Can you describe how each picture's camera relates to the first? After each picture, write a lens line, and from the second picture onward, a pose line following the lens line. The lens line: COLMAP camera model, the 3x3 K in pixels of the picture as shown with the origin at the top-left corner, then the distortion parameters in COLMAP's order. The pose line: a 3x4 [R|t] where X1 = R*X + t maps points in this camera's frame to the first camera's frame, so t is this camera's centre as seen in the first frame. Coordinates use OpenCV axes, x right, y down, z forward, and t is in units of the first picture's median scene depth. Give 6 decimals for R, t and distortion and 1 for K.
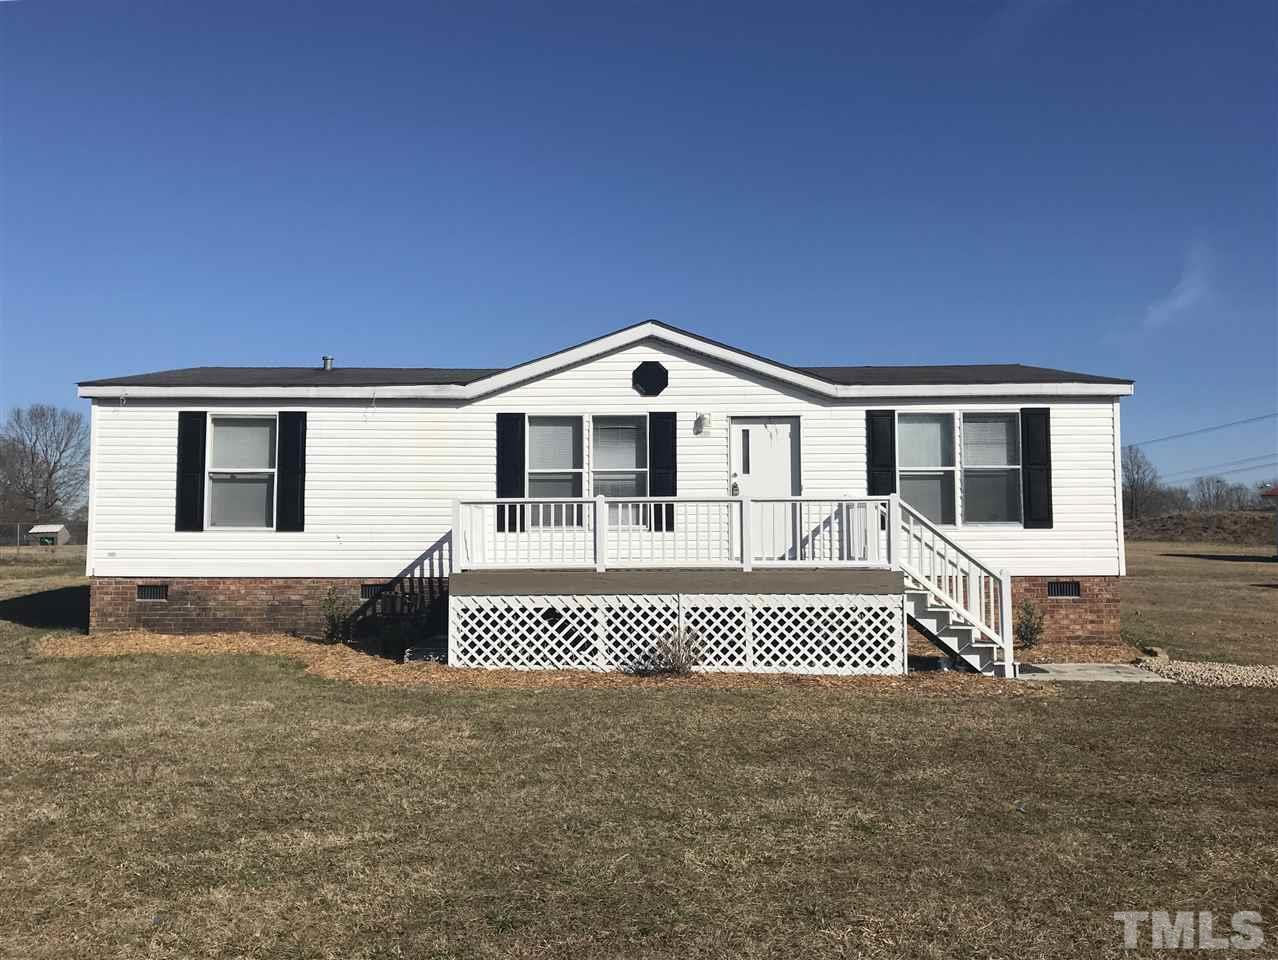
lens RADIAL K [[869.3, 0, 639.3], [0, 869.3, 488.3], [0, 0, 1]] dist [0.032793, -0.004455]
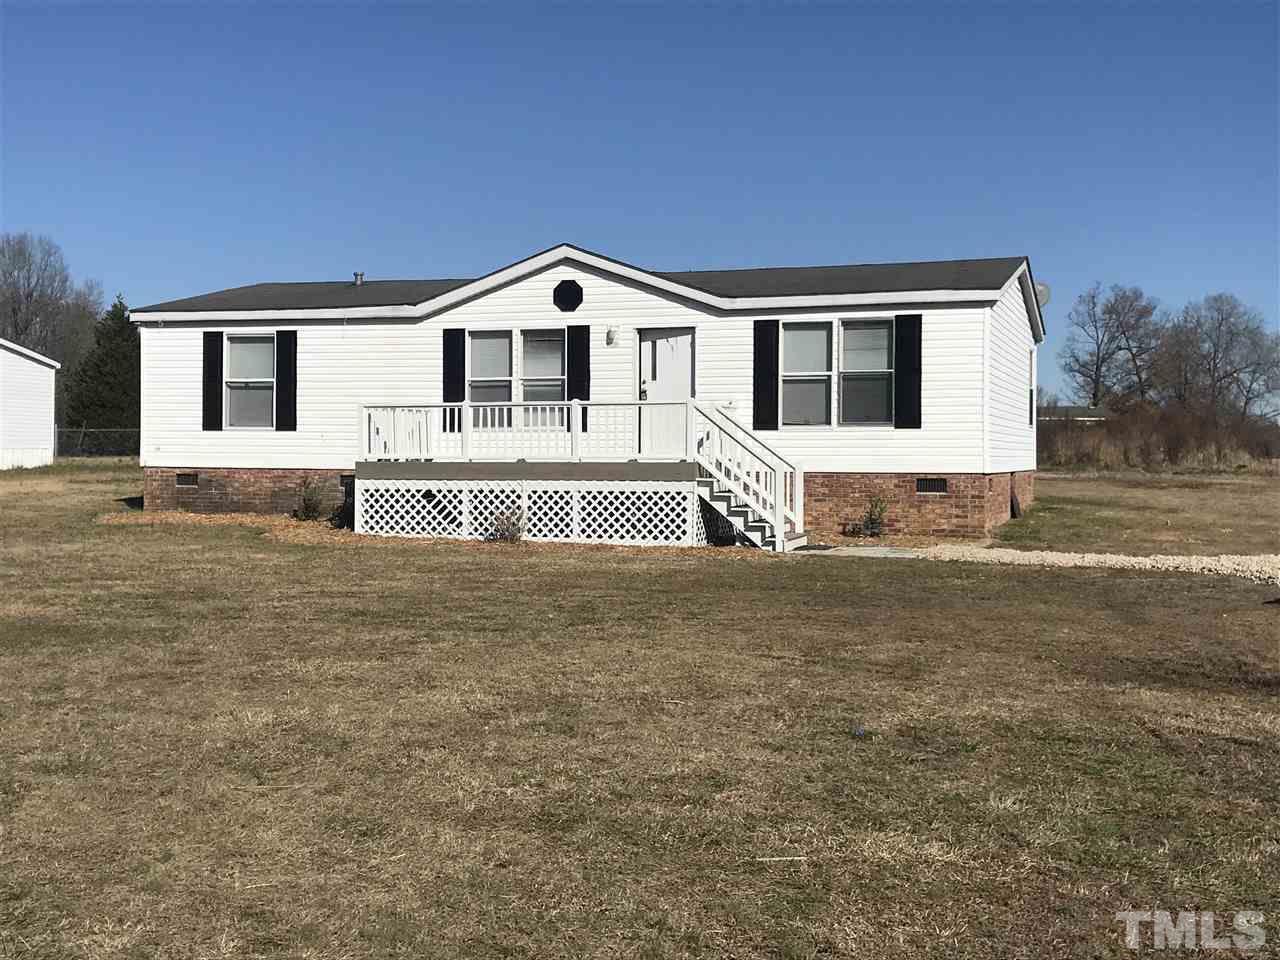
lens RADIAL K [[1050.8, 0, 639.1], [0, 1050.8, 470.5], [0, 0, 1]] dist [0.060127, -0.002248]
pose [[0.974508, 0.009853, -0.224138, 0.415878], [0.007224, 0.997139, 0.075239, -0.002564], [0.224239, -0.074940, 0.971649, -0.321579]]
